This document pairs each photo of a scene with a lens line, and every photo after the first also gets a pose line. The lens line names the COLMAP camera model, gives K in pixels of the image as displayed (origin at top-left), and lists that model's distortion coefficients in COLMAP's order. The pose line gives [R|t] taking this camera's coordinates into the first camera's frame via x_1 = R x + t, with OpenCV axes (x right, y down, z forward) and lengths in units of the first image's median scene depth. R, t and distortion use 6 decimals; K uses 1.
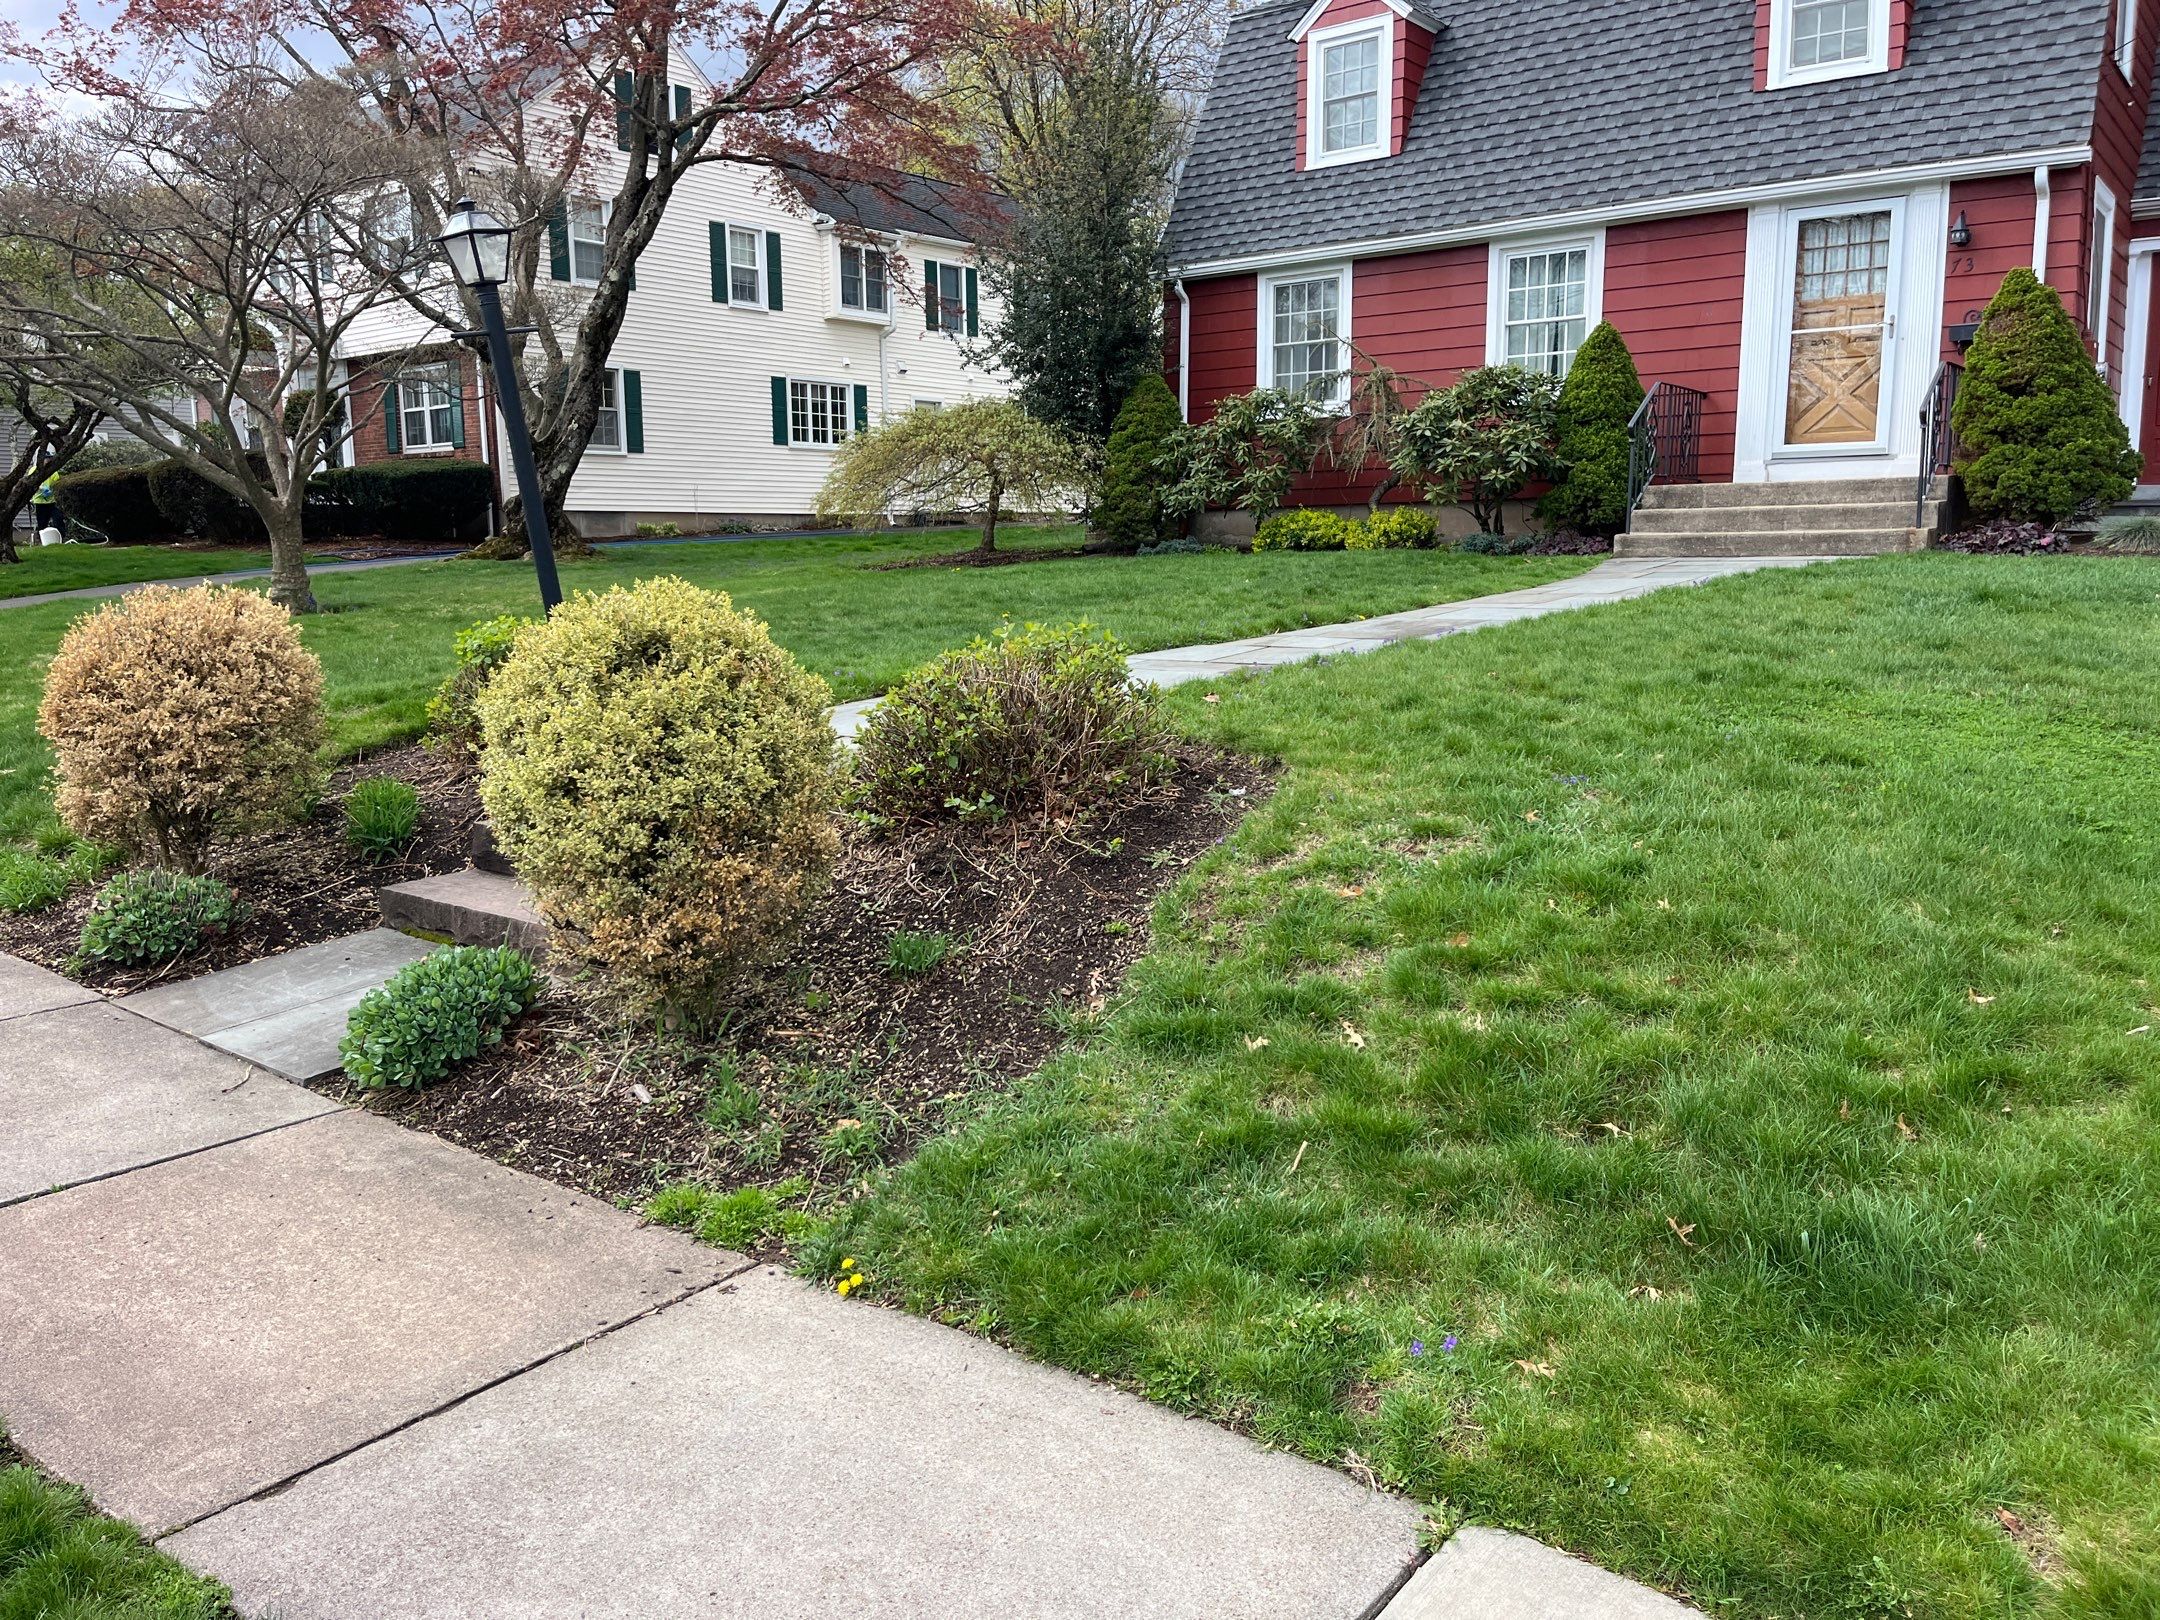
lens RADIAL K [[1631.3, 0, 1067.9], [0, 1631.3, 788.6], [0, 0, 1]] dist [0.083823, -0.124245]
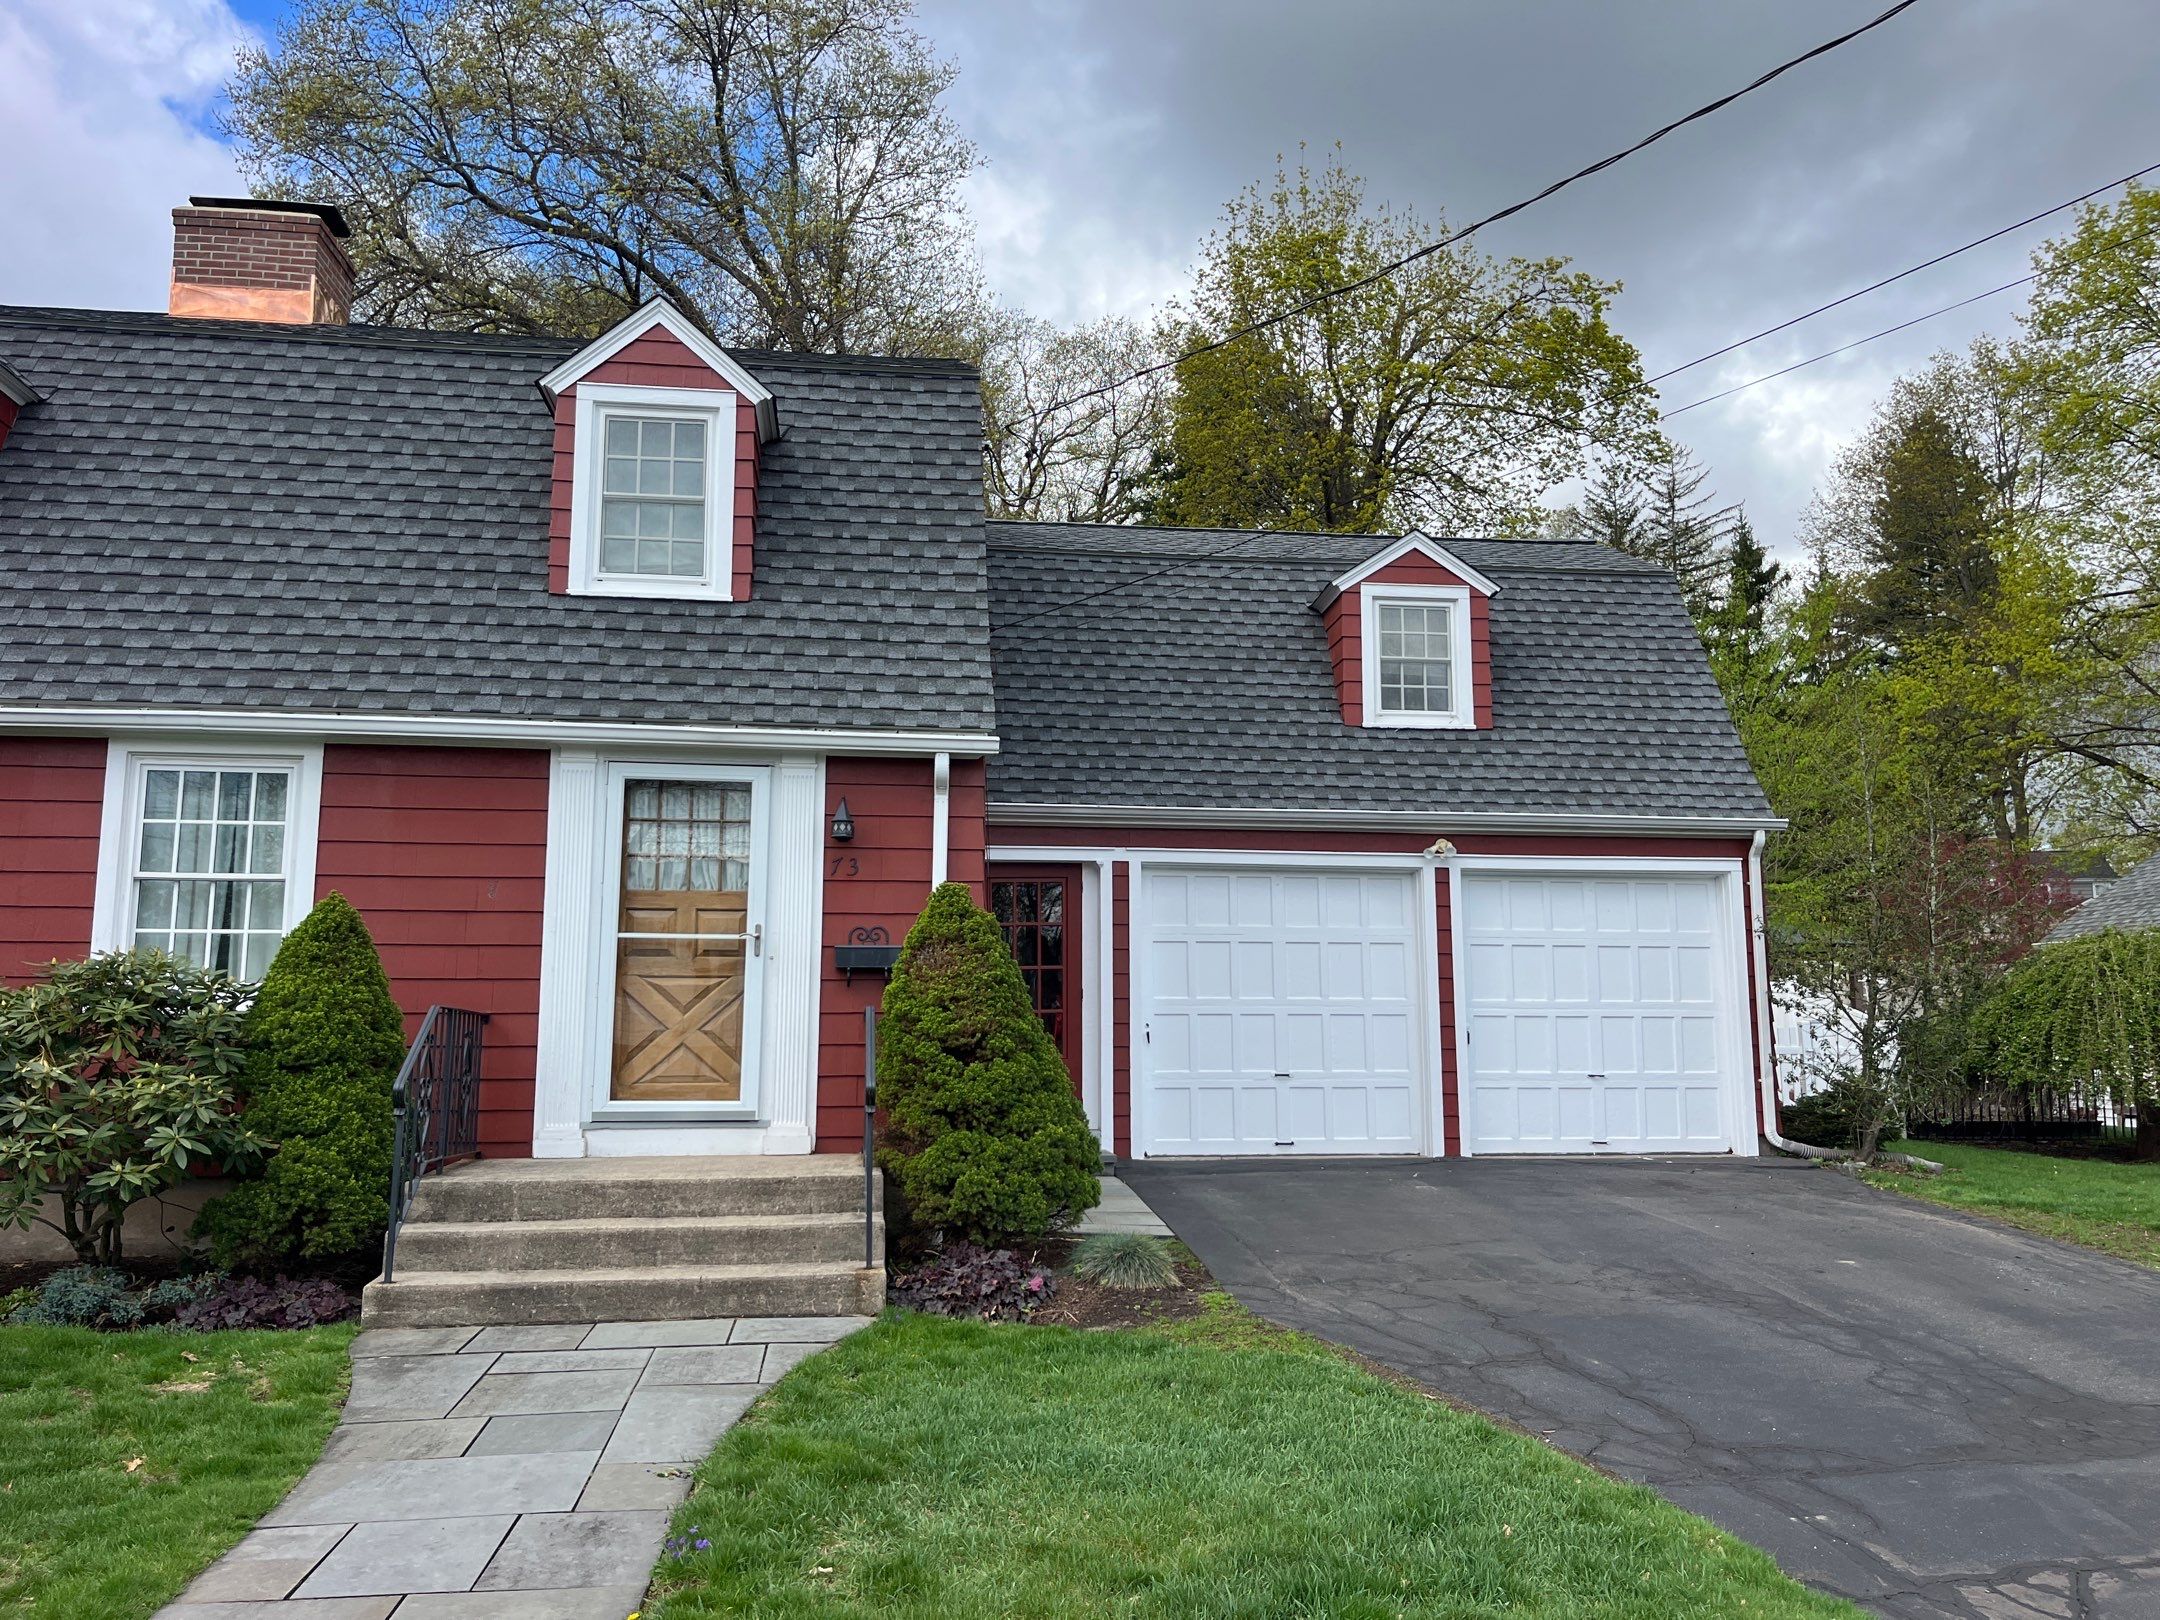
lens RADIAL K [[1636.0, 0, 1093.5], [0, 1636.0, 829.5], [0, 0, 1]] dist [0.052598, -0.067348]
pose [[0.684374, 0.108026, 0.721084, 0.078206], [0.101759, 0.965134, -0.241166, -0.128171], [-0.721995, 0.238425, 0.649520, 0.389939]]
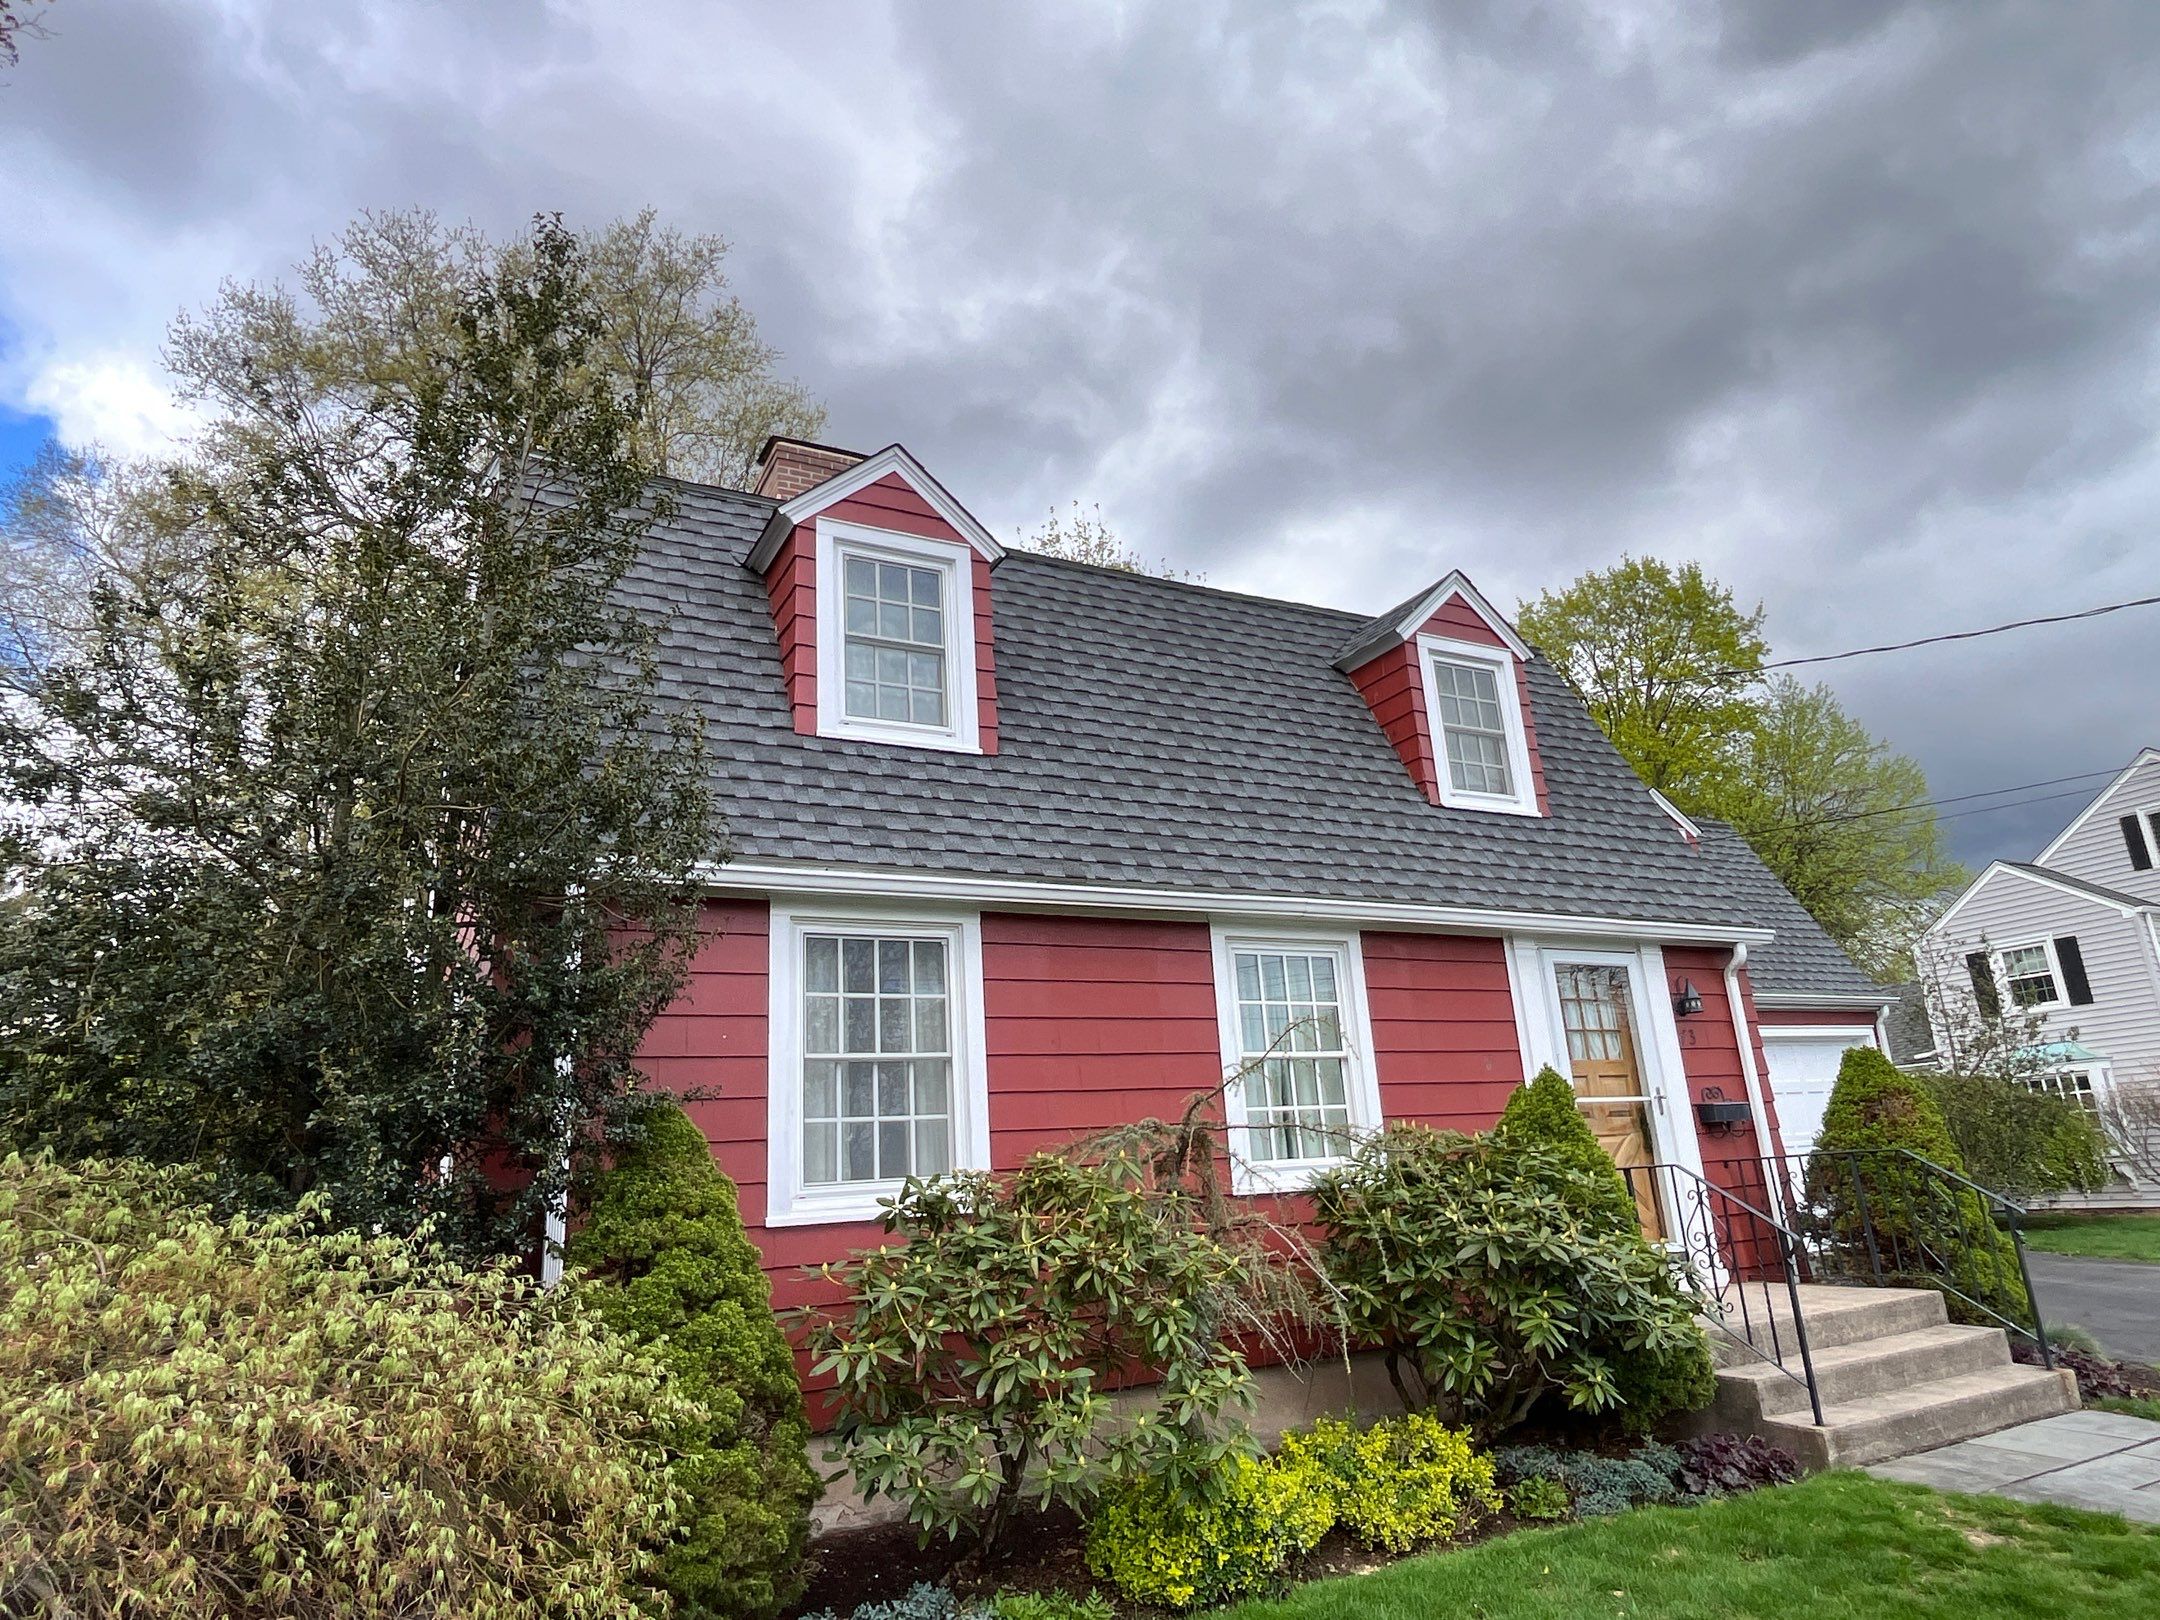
lens RADIAL K [[1294.5, 0, 1073.8], [0, 1294.5, 811.6], [0, 0, 1]] dist [0.008342, -0.002222]
pose [[0.395999, 0.247078, 0.884386, -0.210548], [0.192993, 0.919212, -0.343223, -0.222765], [-0.897741, 0.306597, 0.316322, 0.918031]]
